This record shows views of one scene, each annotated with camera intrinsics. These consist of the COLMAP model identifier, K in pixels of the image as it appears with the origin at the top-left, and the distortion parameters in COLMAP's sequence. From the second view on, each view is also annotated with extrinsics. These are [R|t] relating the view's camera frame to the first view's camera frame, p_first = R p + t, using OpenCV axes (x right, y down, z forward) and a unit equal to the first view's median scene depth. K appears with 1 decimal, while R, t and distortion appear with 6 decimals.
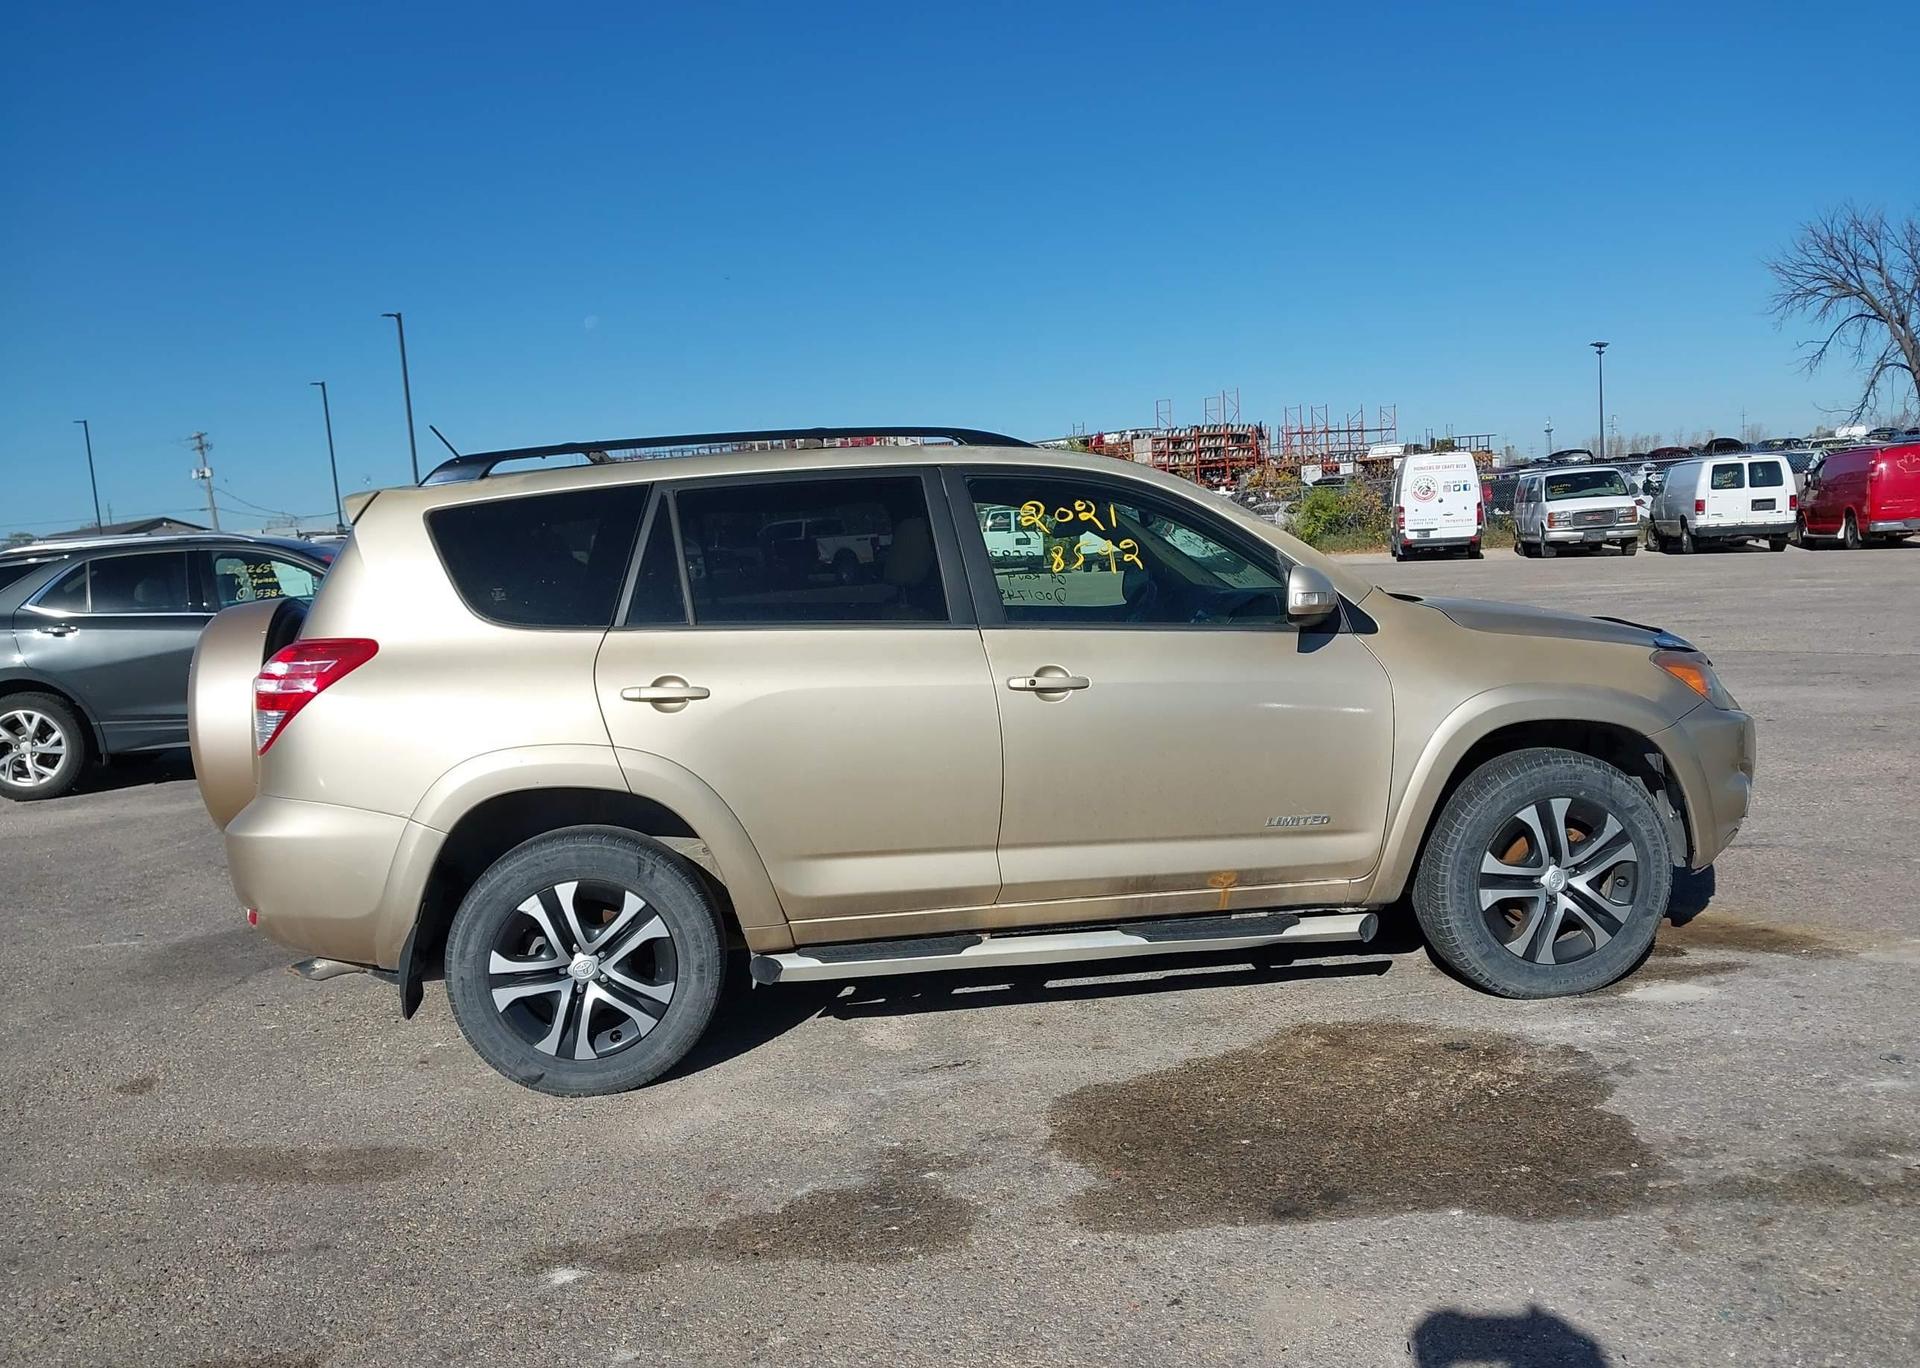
lens RADIAL K [[1491.2, 0, 949.1], [0, 1491.2, 682.2], [0, 0, 1]] dist [0.114852, -0.245693]
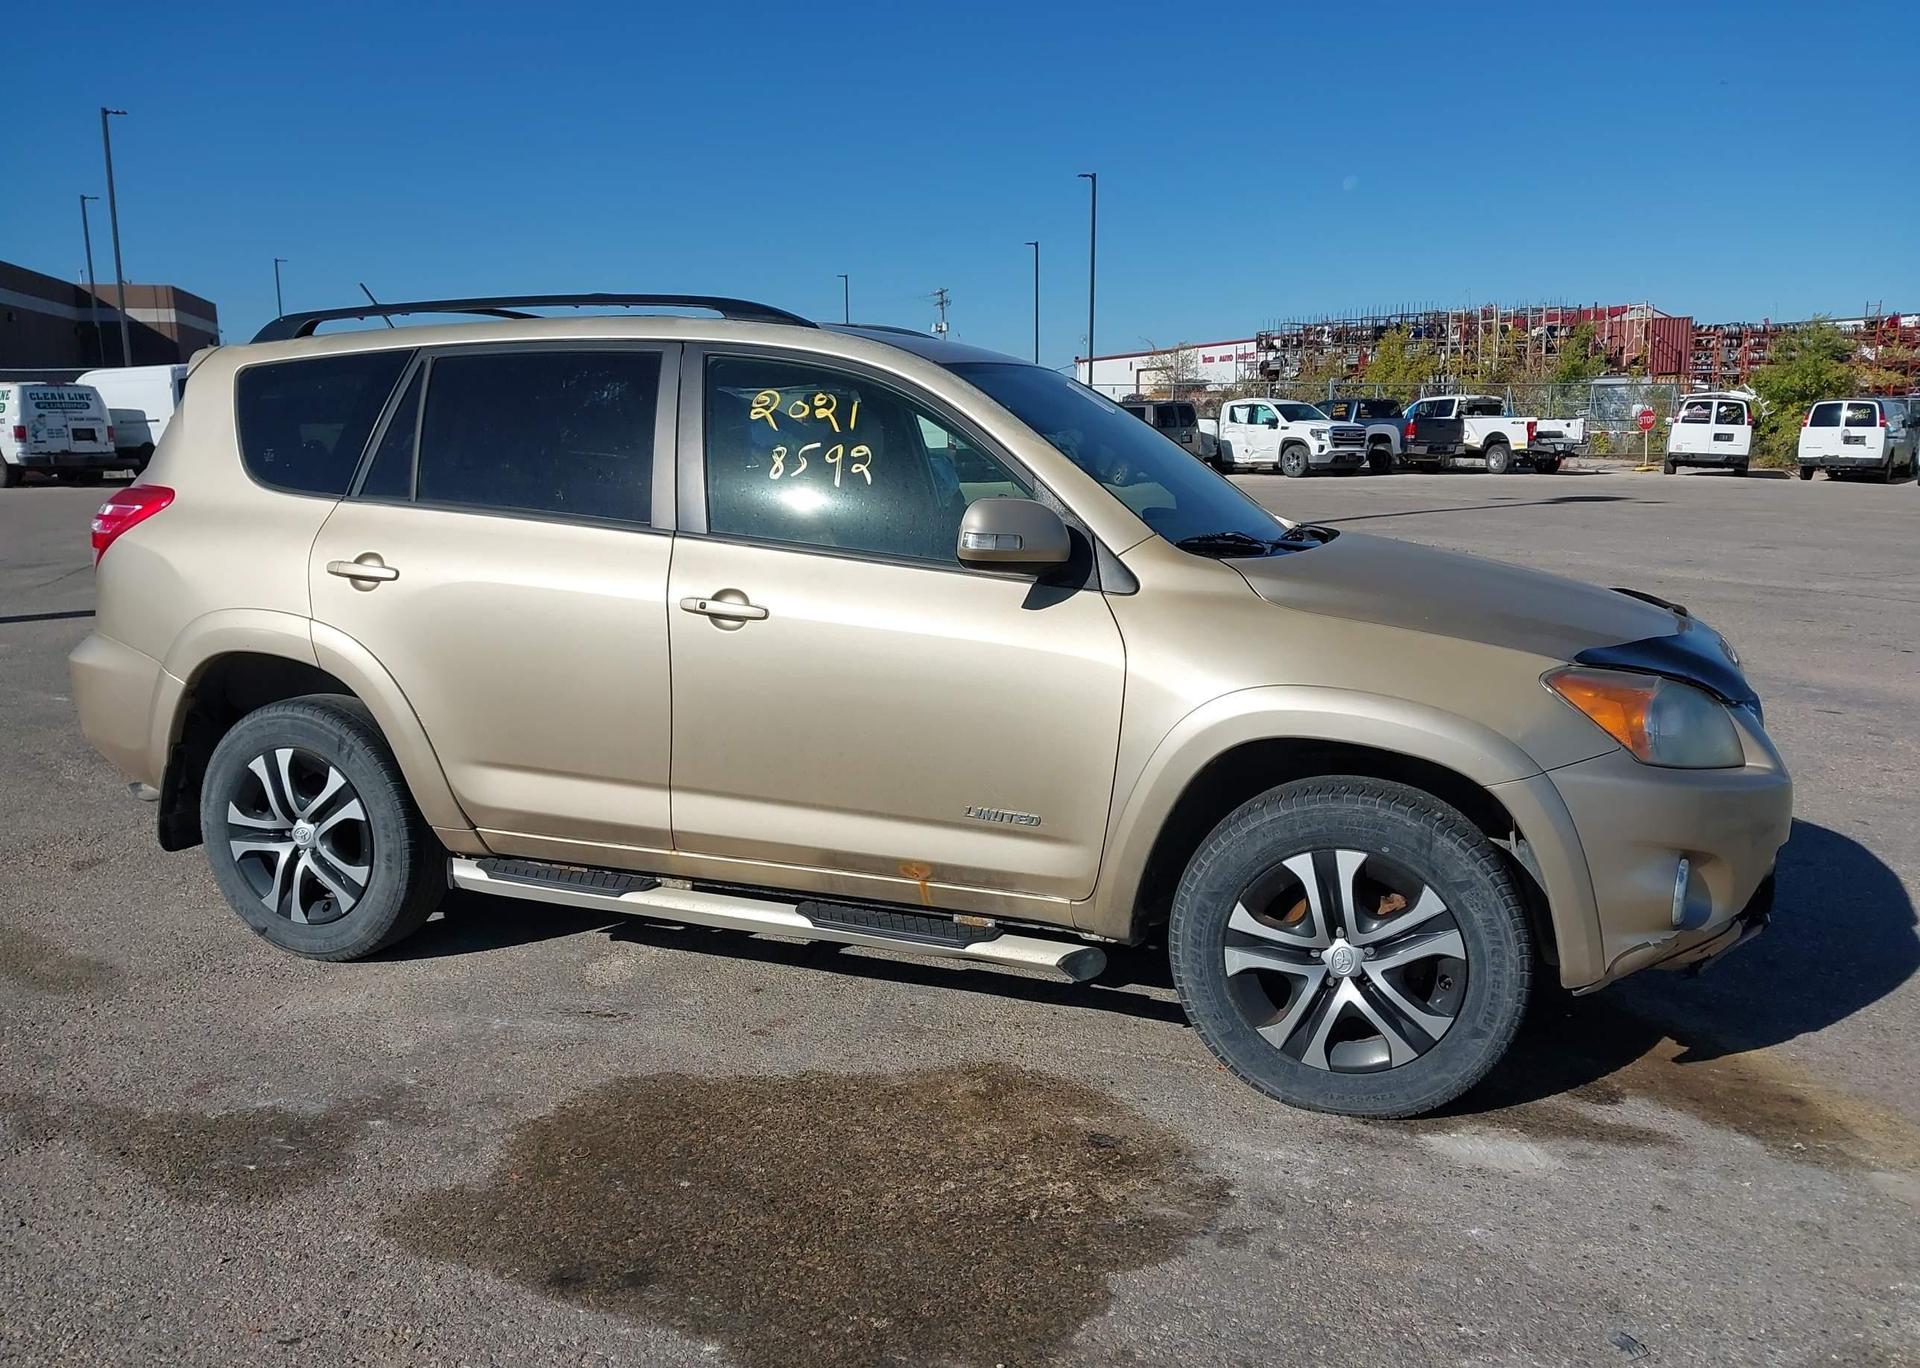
lens RADIAL K [[1491.2, 0, 949.1], [0, 1491.2, 682.2], [0, 0, 1]] dist [0.114852, -0.245693]
pose [[0.889962, 0.139728, -0.434100, 0.553405], [-0.101789, 0.988753, 0.109578, -0.063877], [0.444529, -0.053333, 0.894175, 0.286715]]
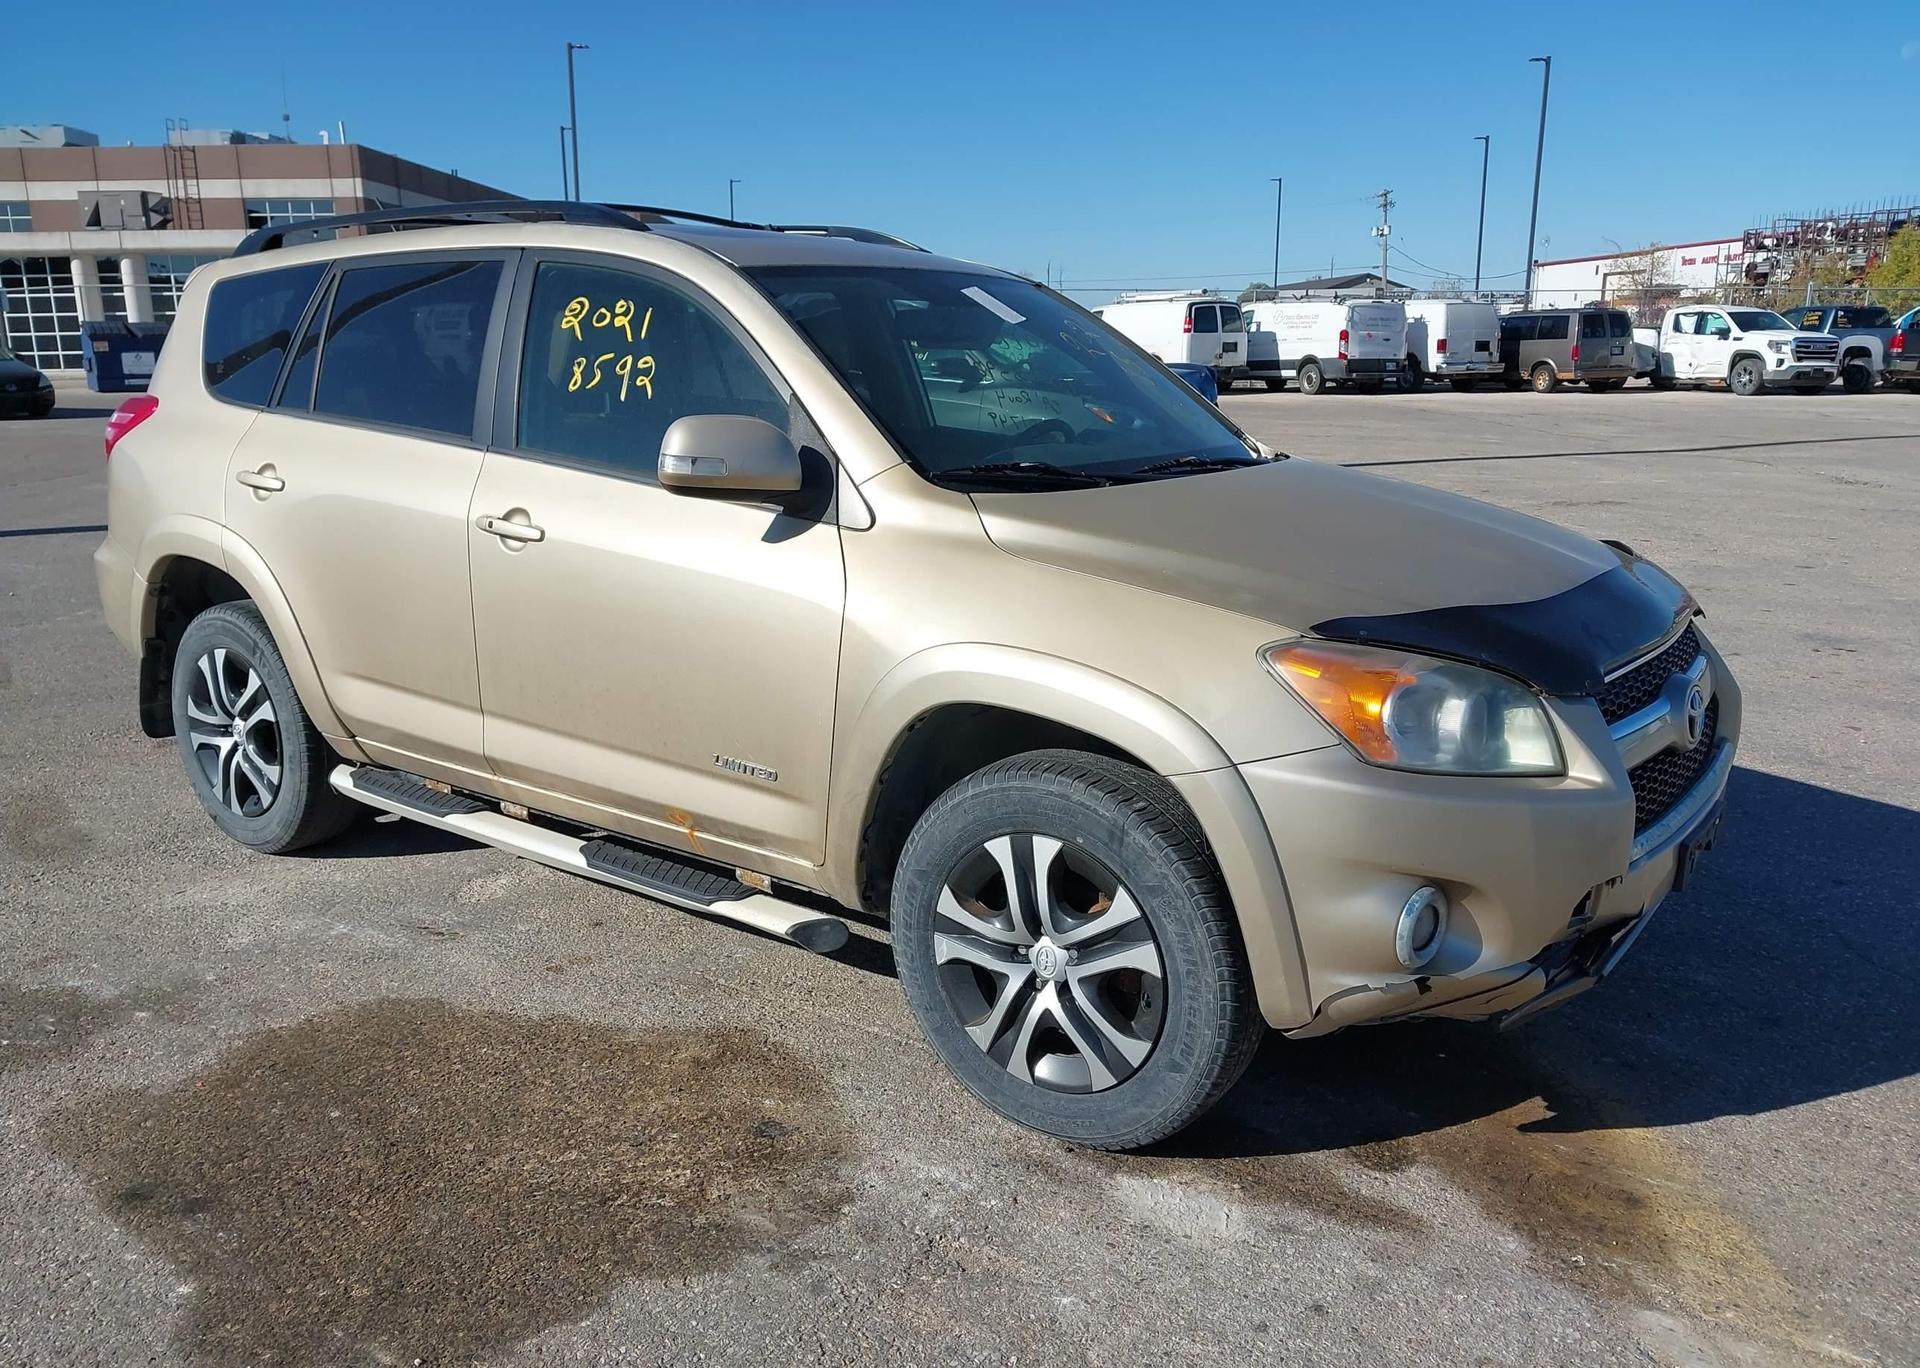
lens RADIAL K [[1500.8, 0, 950.3], [0, 1500.8, 686.0], [0, 0, 1]] dist [0.050048, -0.073595]
pose [[0.728028, 0.214152, -0.651240, 0.789154], [-0.111904, 0.974339, 0.195300, -0.102290], [0.676352, -0.069308, 0.733310, 0.546968]]
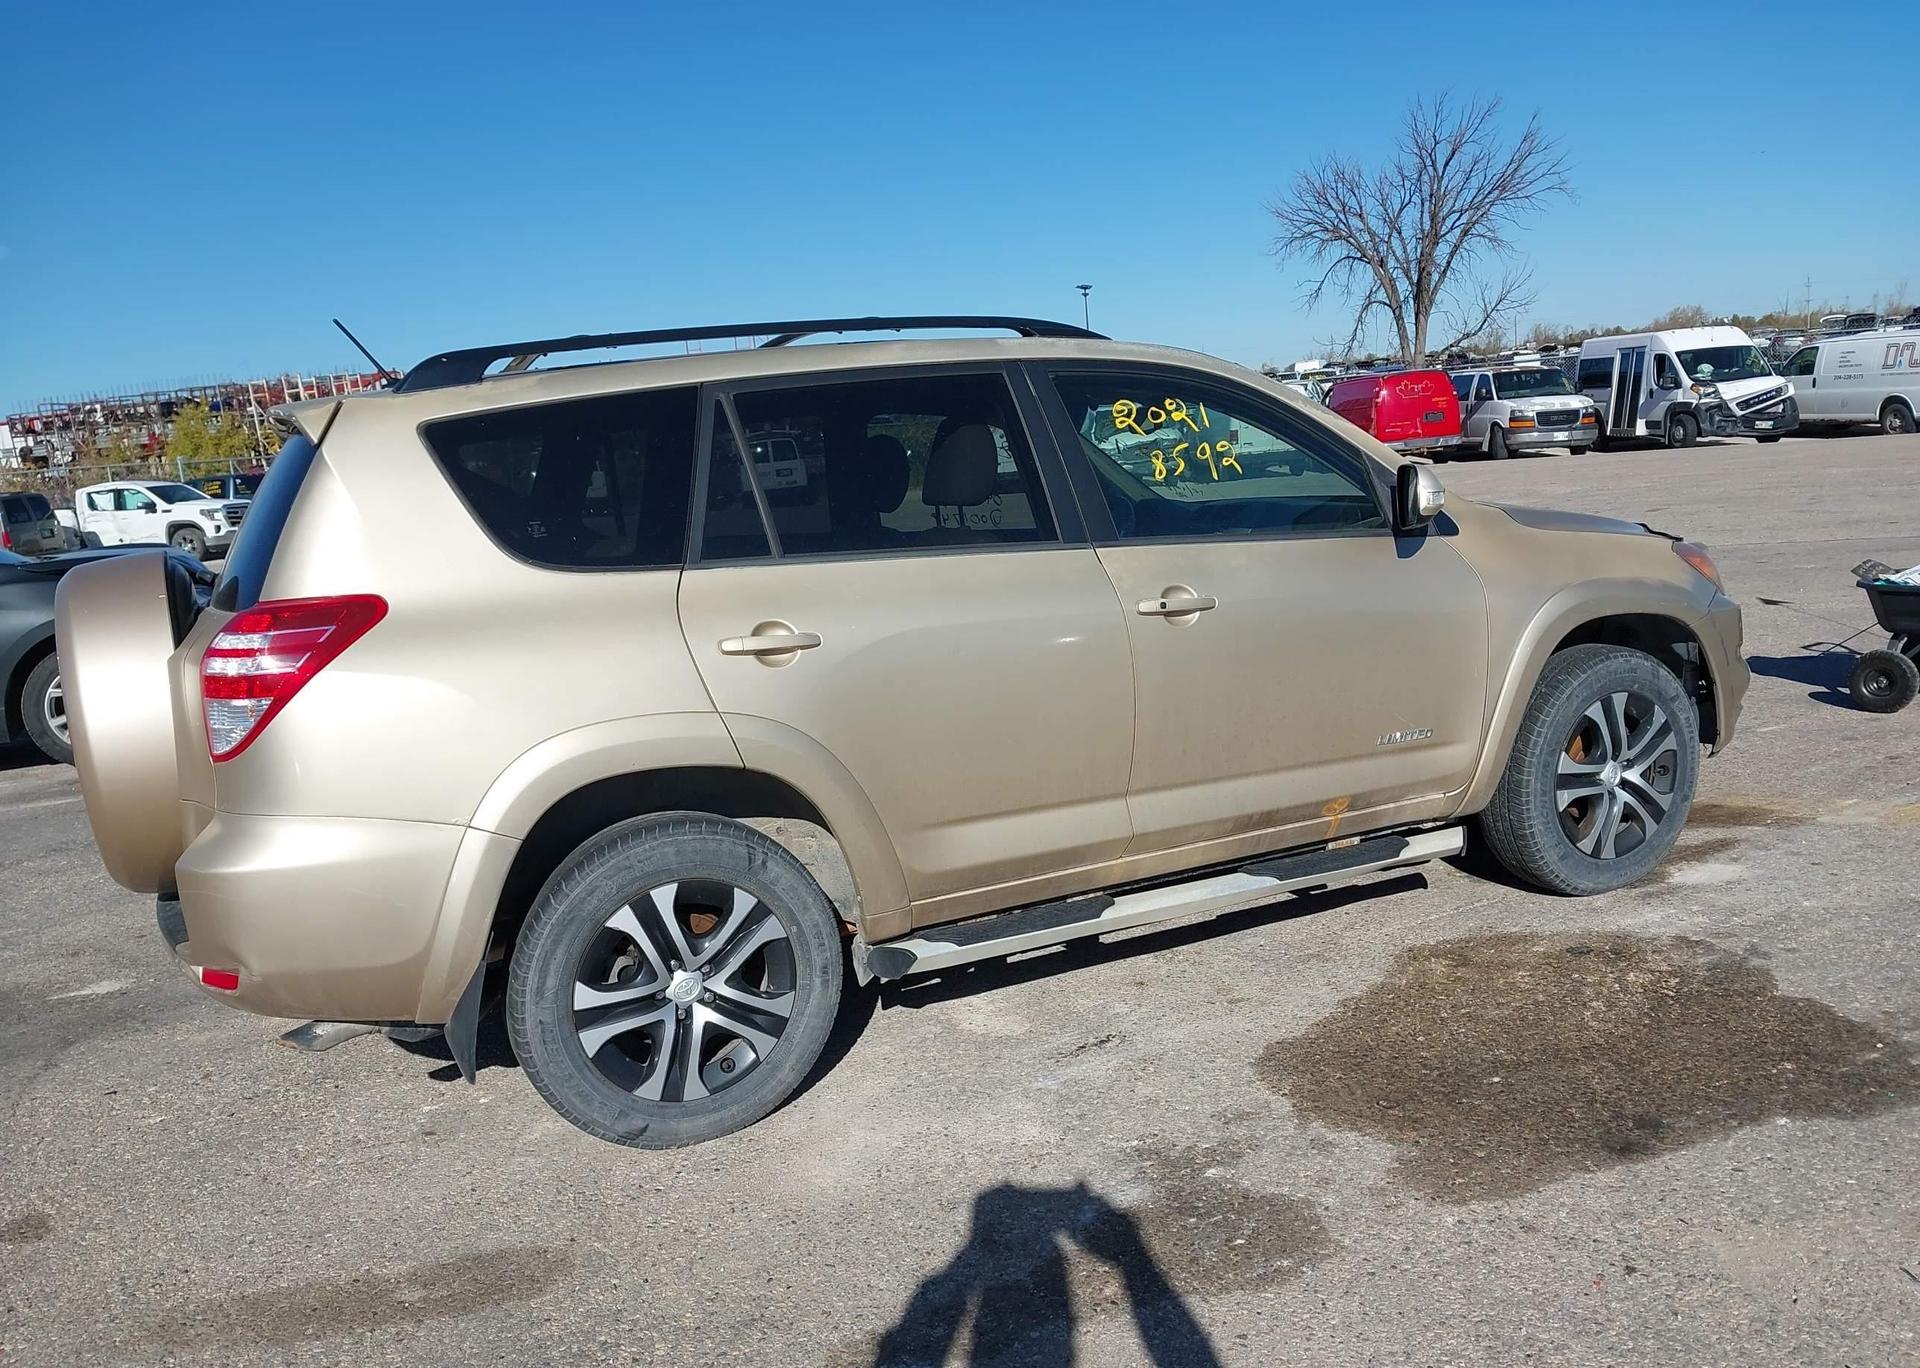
lens RADIAL K [[1500.8, 0, 950.3], [0, 1500.8, 686.0], [0, 0, 1]] dist [0.050048, -0.073595]
pose [[0.949653, -0.069708, 0.305451, -0.335145], [0.057400, 0.997143, 0.049101, -0.002872], [-0.308001, -0.029096, 0.950941, 0.189802]]
